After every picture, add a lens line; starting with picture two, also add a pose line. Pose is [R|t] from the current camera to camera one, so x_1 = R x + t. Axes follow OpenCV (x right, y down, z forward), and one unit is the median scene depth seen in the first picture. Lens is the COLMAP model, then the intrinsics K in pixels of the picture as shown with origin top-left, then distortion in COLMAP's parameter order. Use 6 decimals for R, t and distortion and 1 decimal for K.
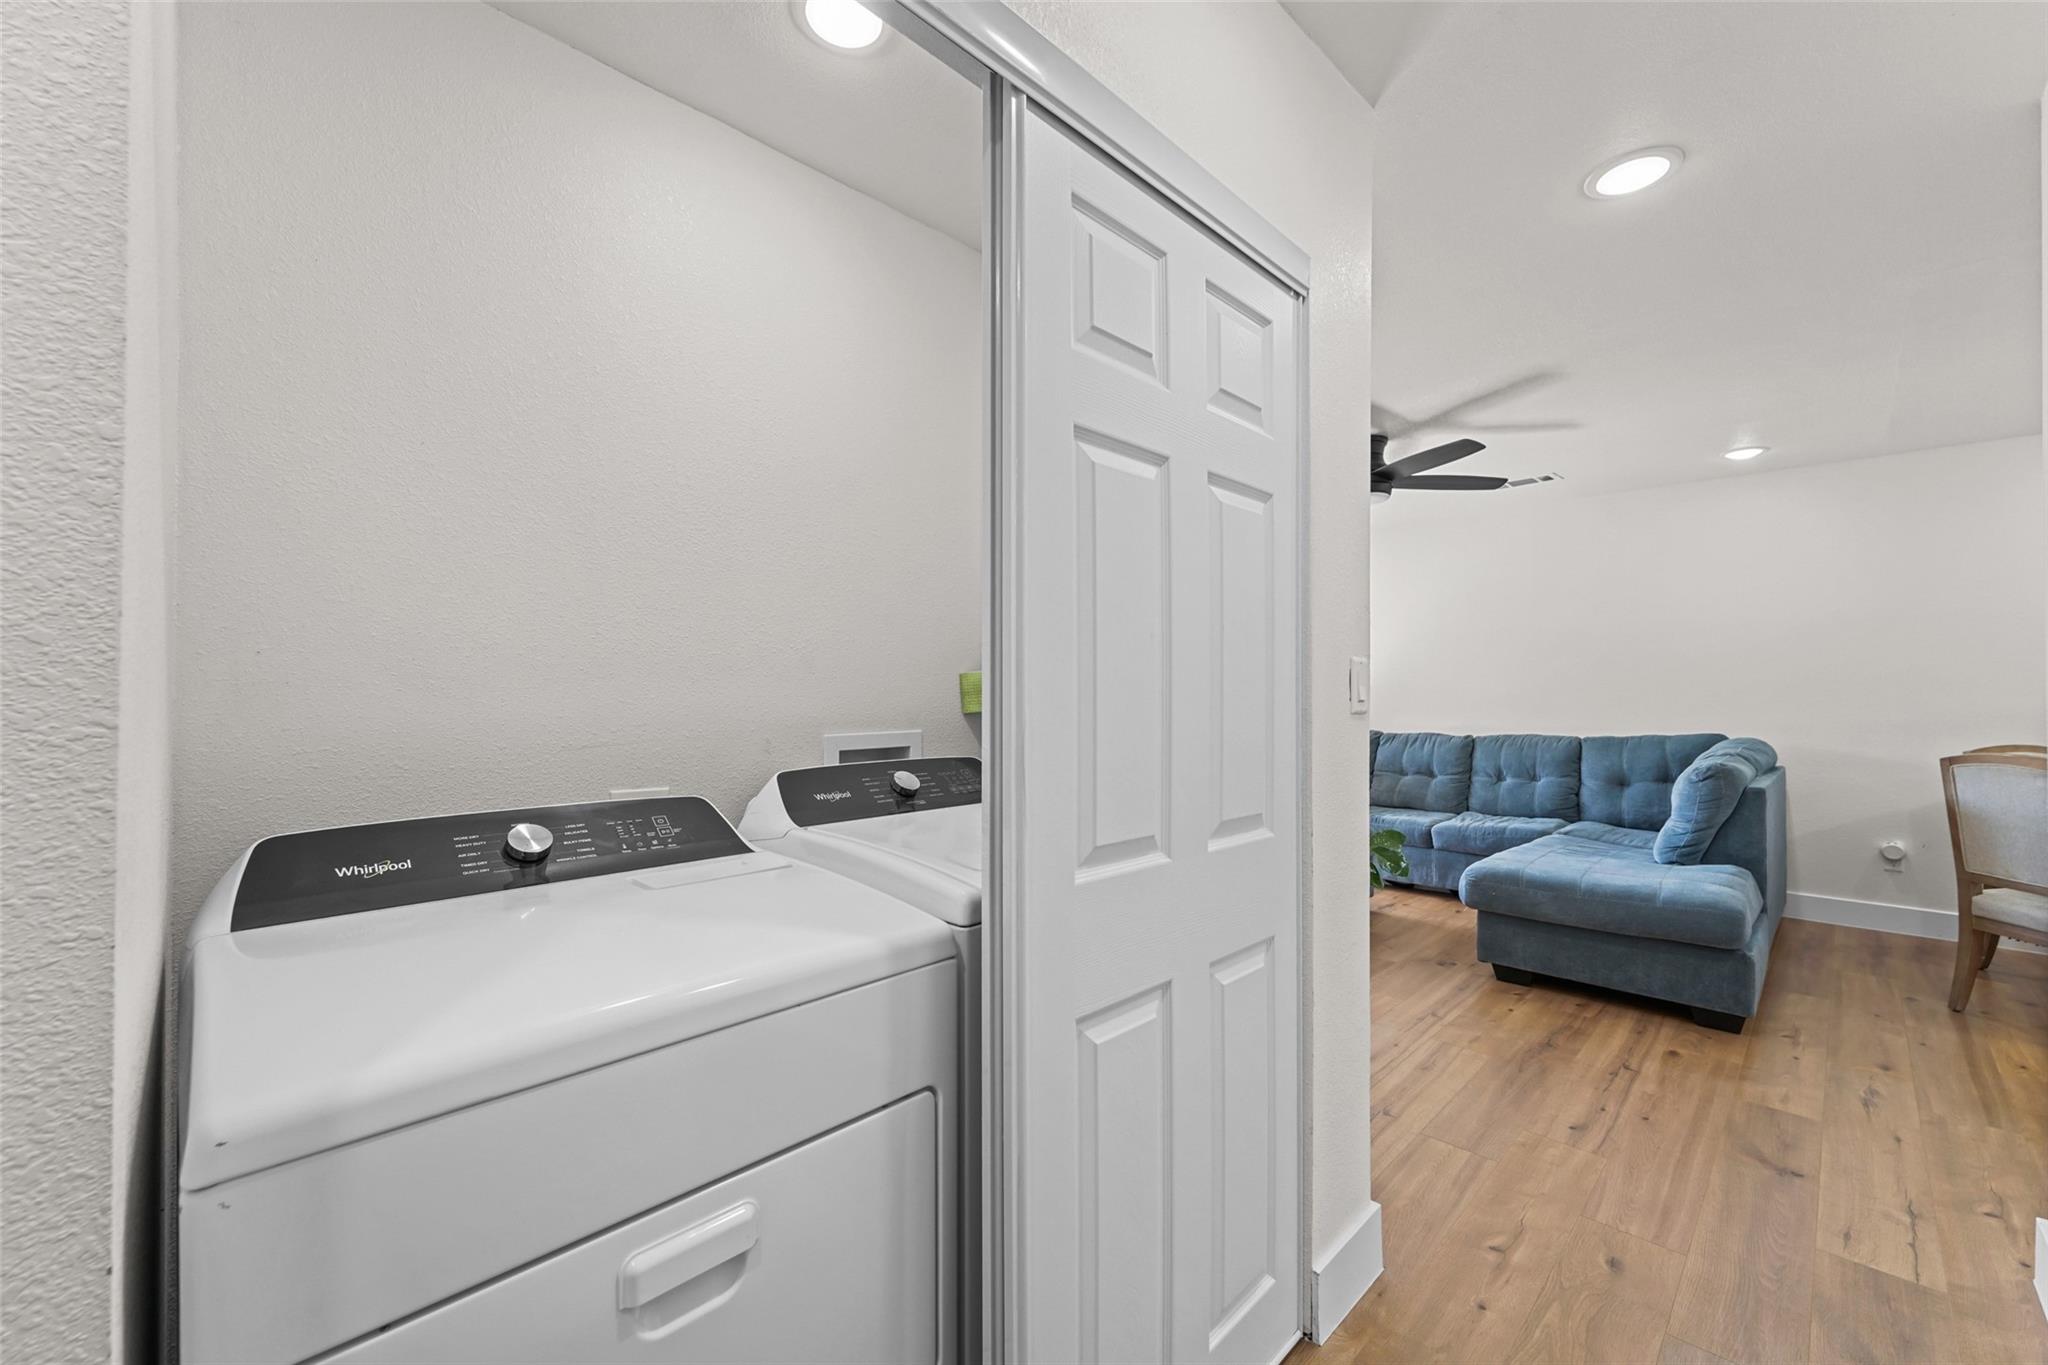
lens RADIAL K [[822.2, 0, 1021.0], [0, 822.2, 686.5], [0, 0, 1]] dist [0.001704, 0.000131]
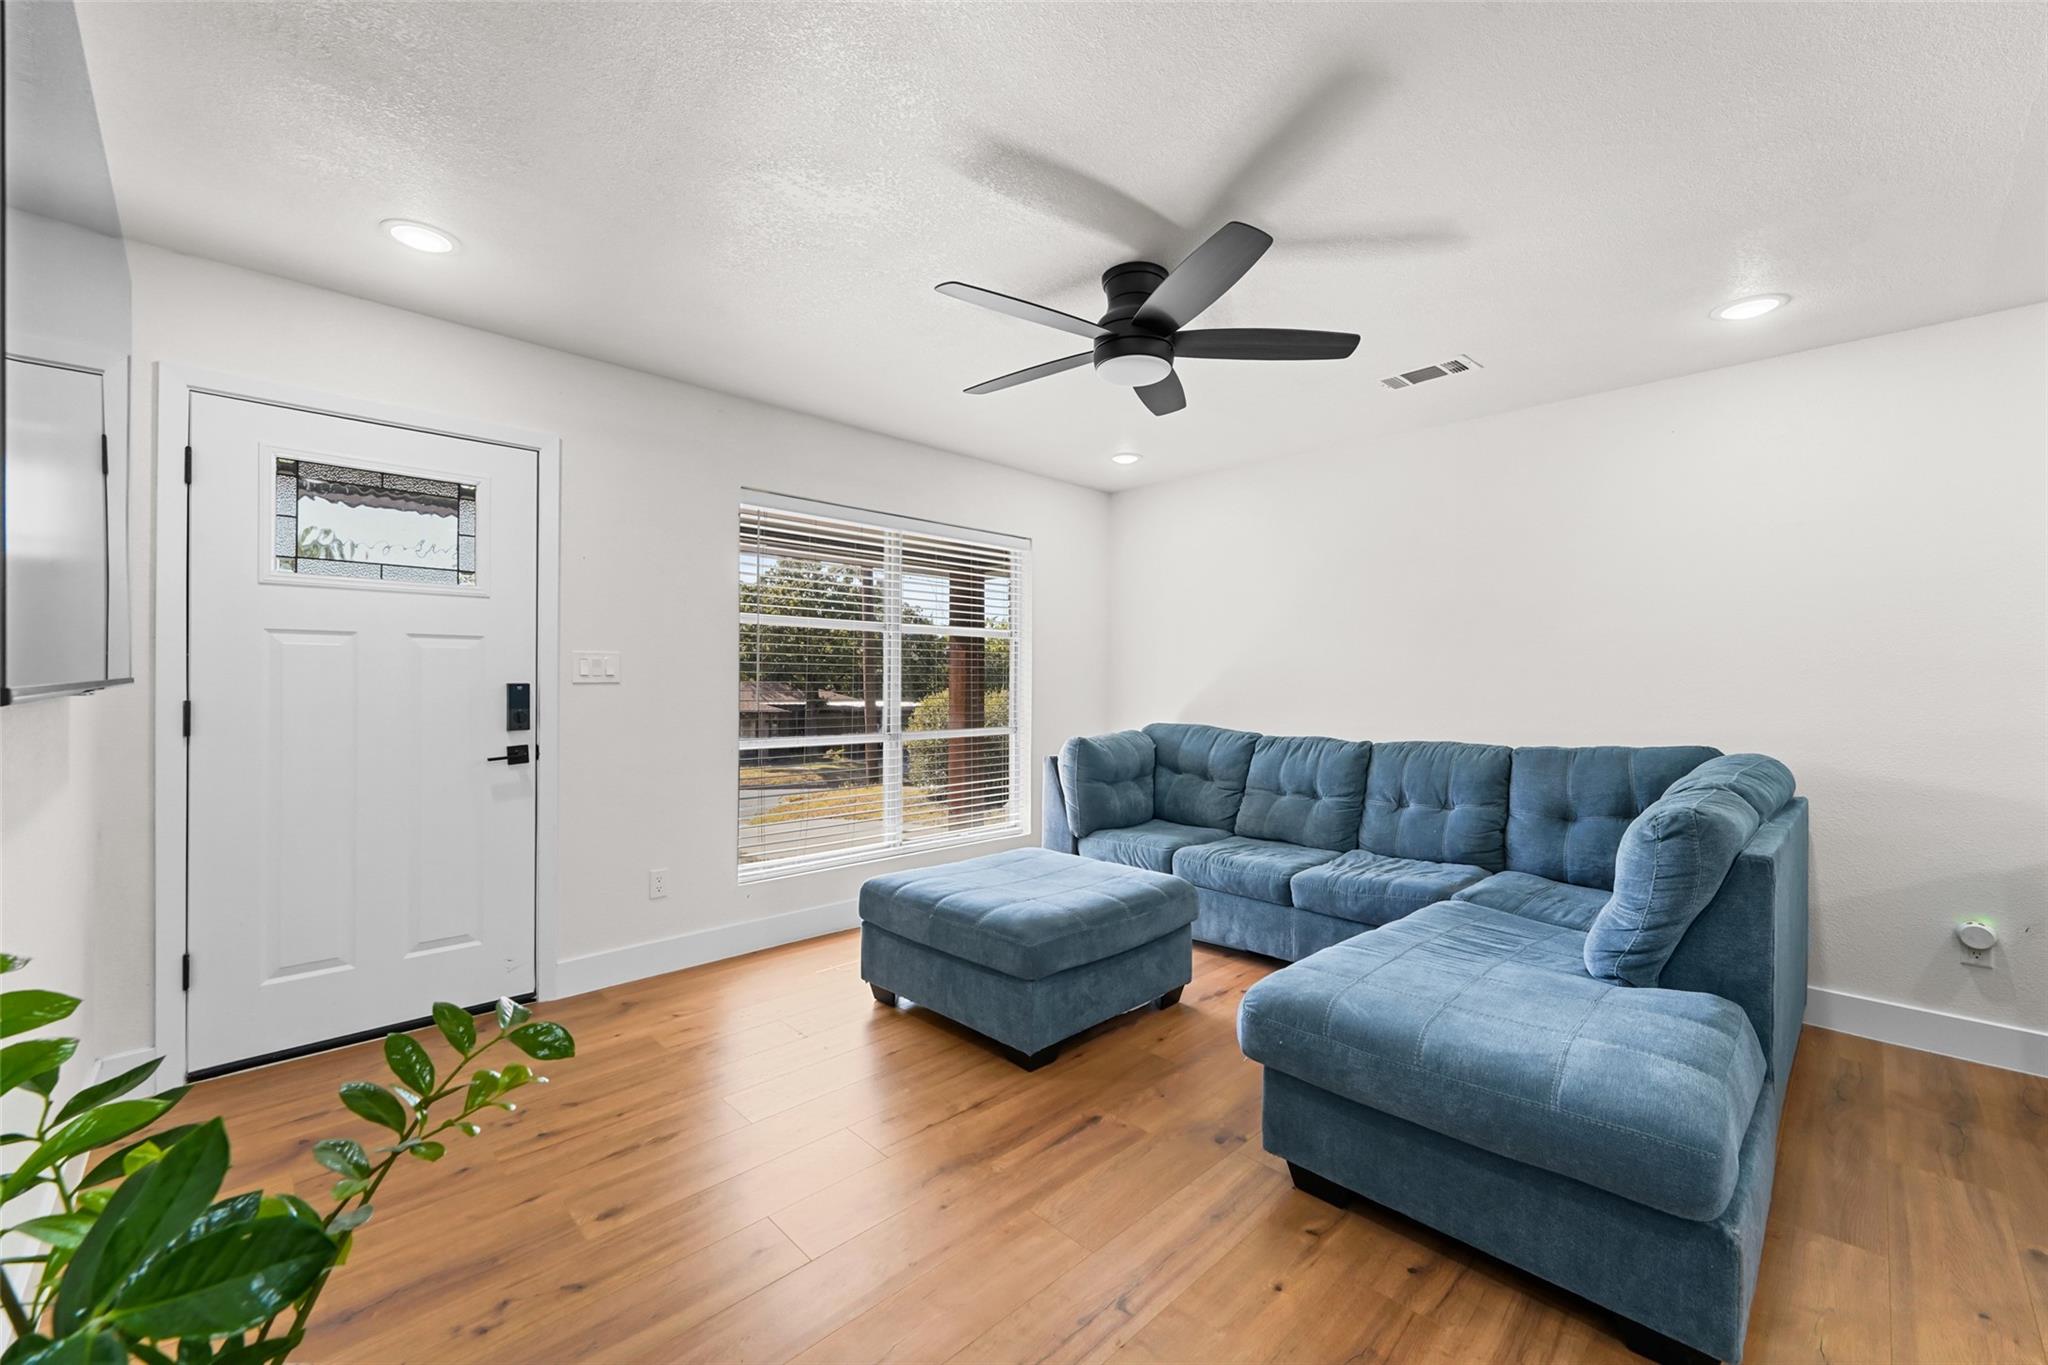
lens RADIAL K [[822.2, 0, 1026.4], [0, 822.2, 680.3], [0, 0, 1]] dist [0.001704, 0.000131]
pose [[0.999937, 0.005679, -0.009725, 0.335254], [-0.005582, 0.999935, 0.009916, 0.000142], [0.009780, -0.009861, 0.999904, 0.364746]]
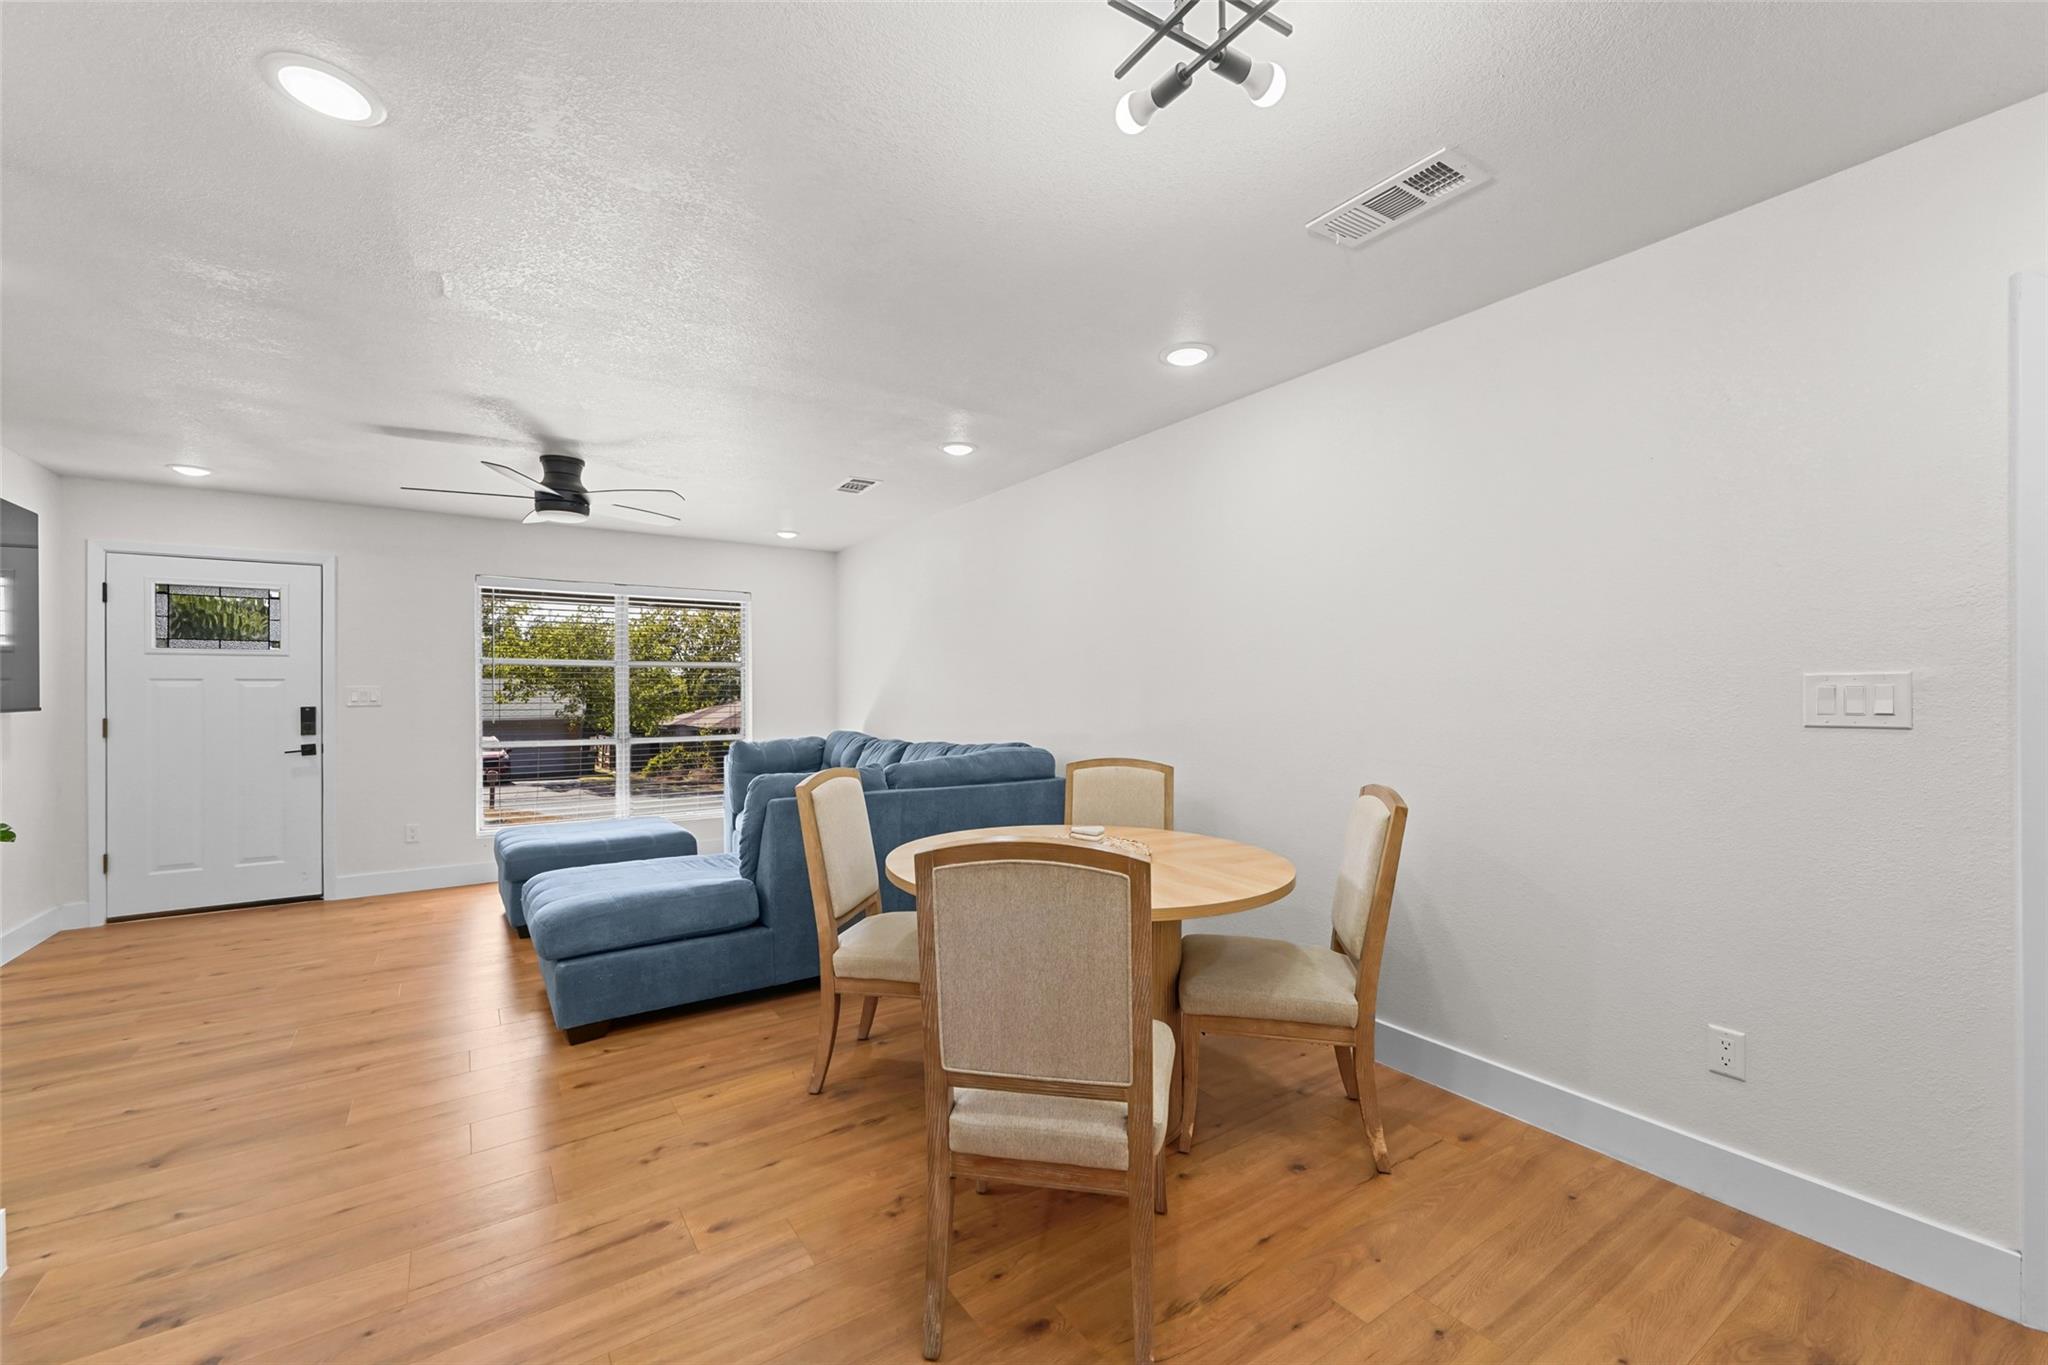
lens RADIAL K [[822.2, 0, 1019.5], [0, 822.2, 690.0], [0, 0, 1]] dist [0.001704, 0.000131]
pose [[0.983774, -0.003965, -0.179367, 1.159841], [0.005224, 0.999965, 0.006549, -0.015077], [0.179335, -0.007380, 0.983760, 0.073004]]
